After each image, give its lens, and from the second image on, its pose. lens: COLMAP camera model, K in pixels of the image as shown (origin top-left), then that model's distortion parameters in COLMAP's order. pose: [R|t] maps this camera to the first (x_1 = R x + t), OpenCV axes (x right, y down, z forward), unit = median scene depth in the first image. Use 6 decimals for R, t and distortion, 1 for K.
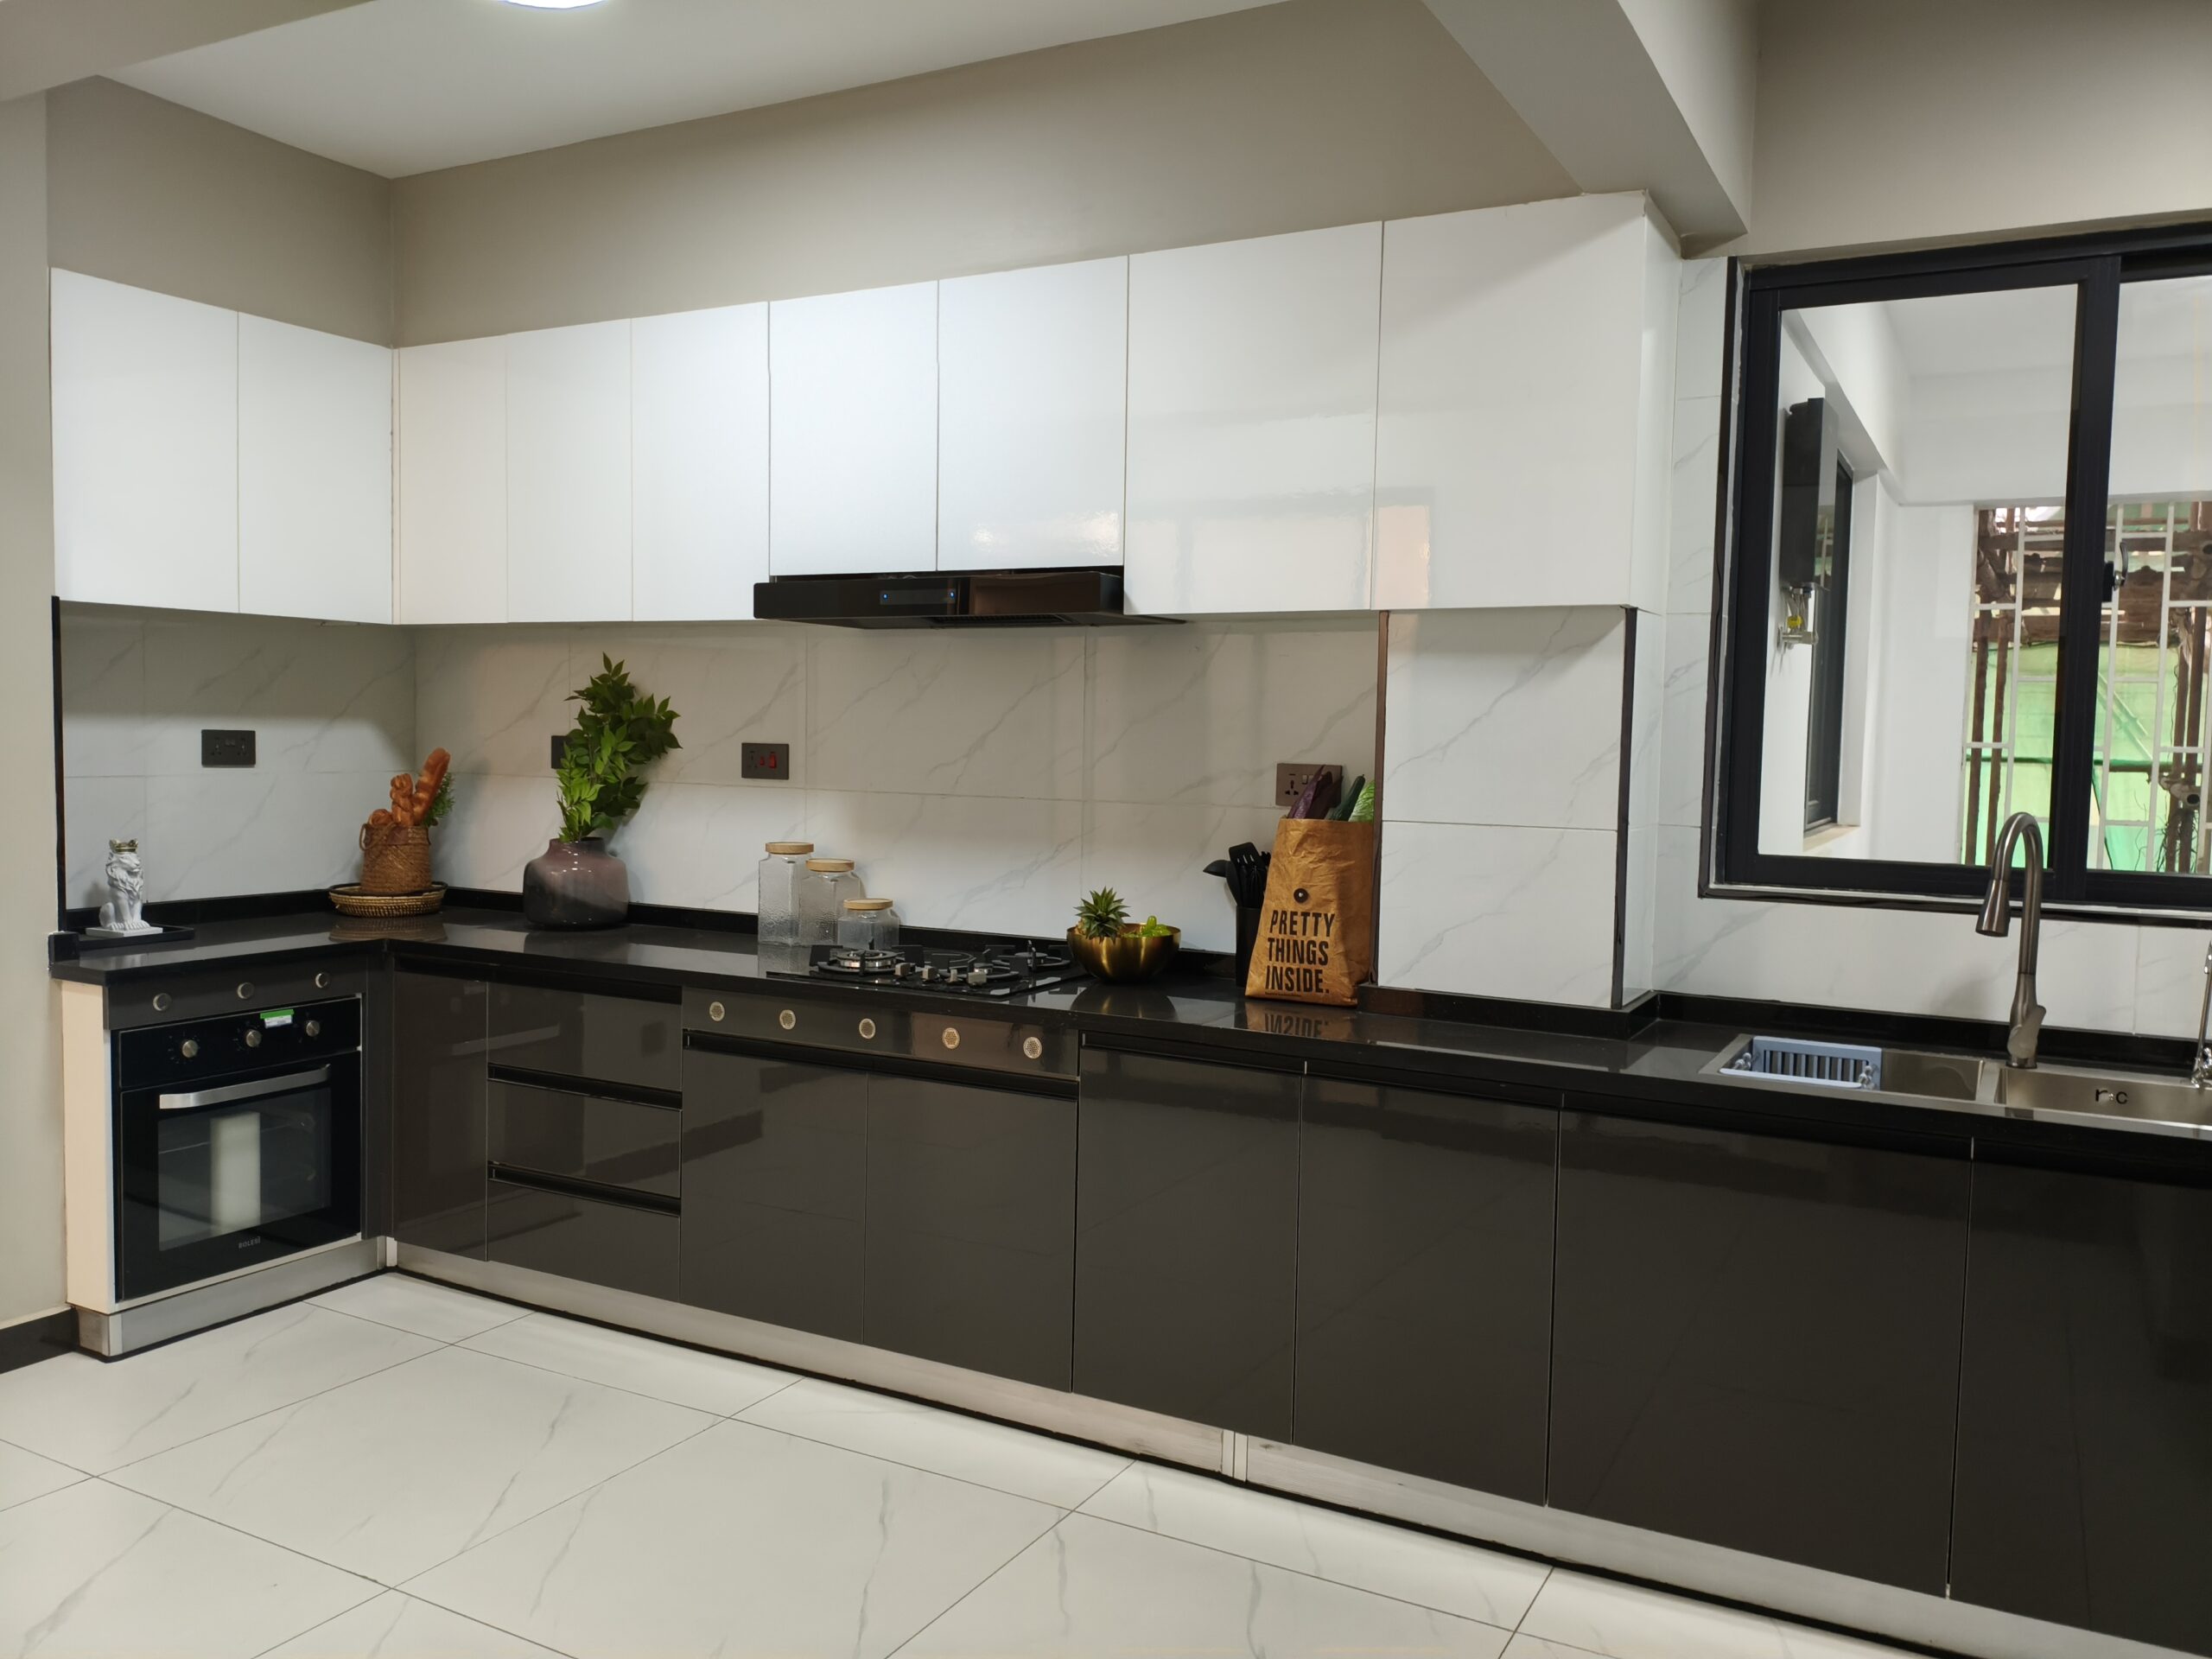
lens RADIAL K [[1665.4, 0, 1167.0], [0, 1665.4, 836.4], [0, 0, 1]] dist [0.022161, -0.038266]
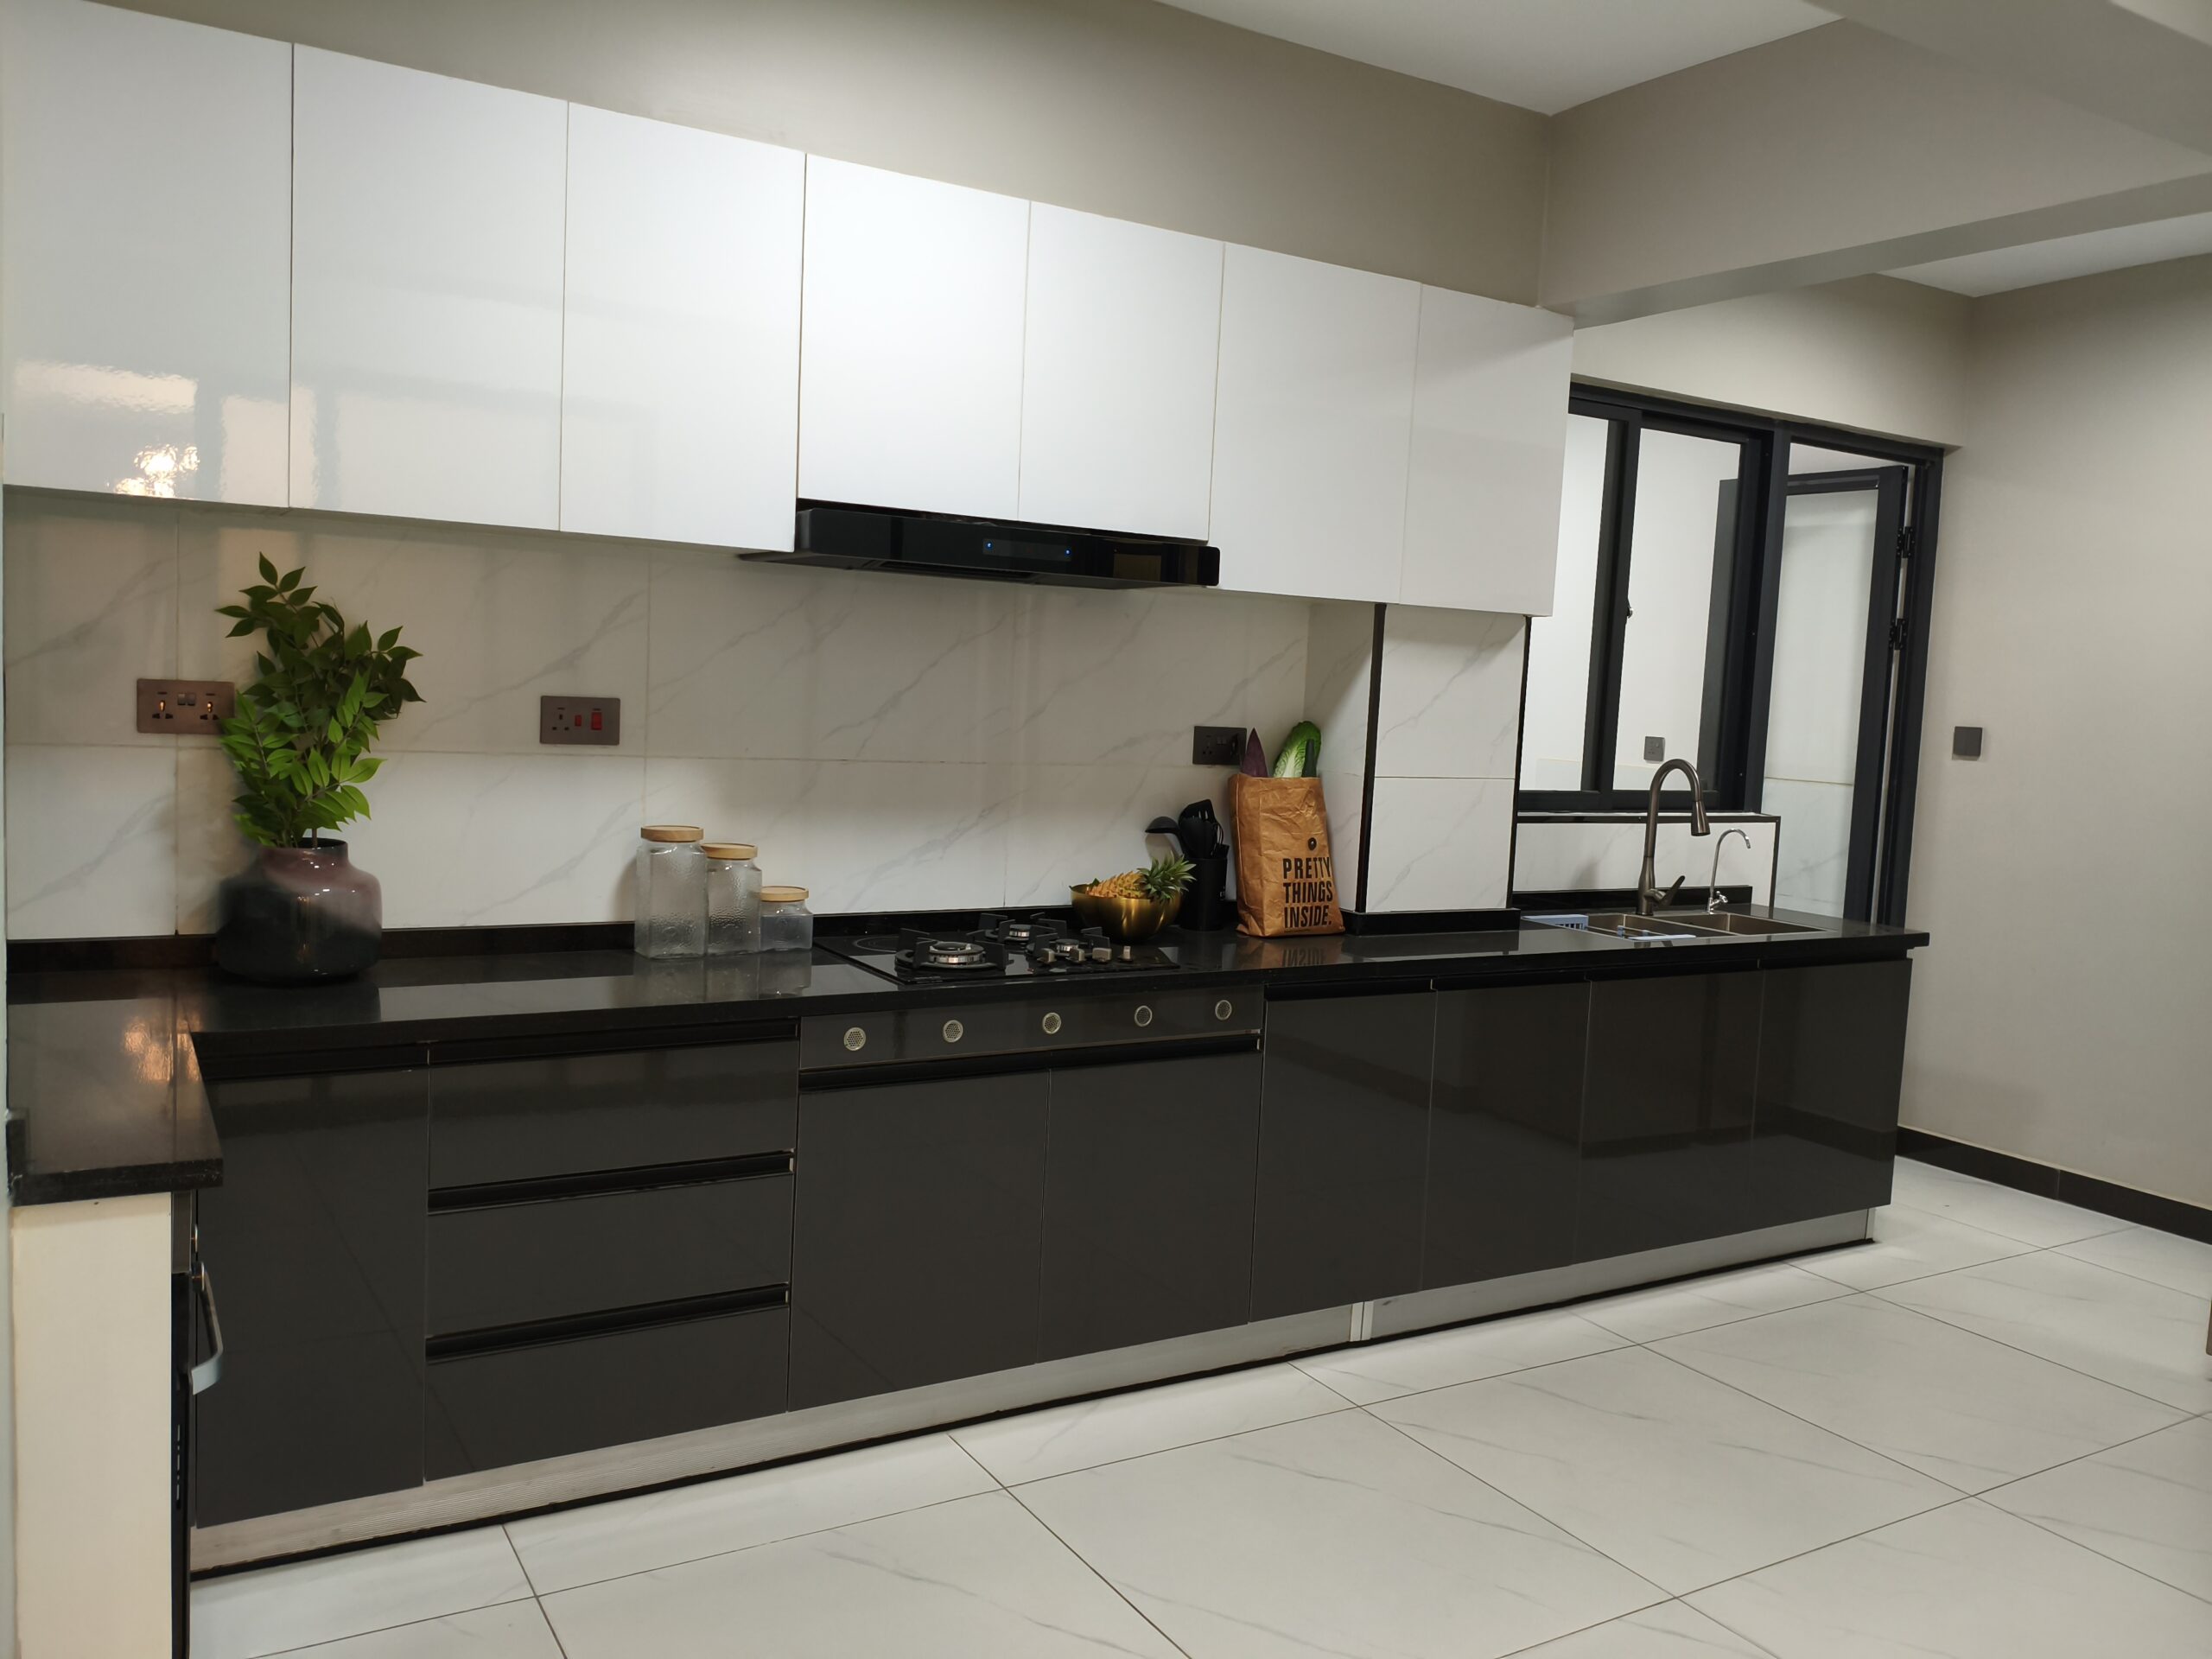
lens RADIAL K [[1706.9, 0, 1104.4], [0, 1706.9, 817.1], [0, 0, 1]] dist [0.028270, -0.051974]
pose [[0.517091, -0.061051, 0.853750, -0.925158], [0.016858, 0.997986, 0.061155, -0.053281], [-0.855764, -0.017230, 0.517079, 0.468807]]
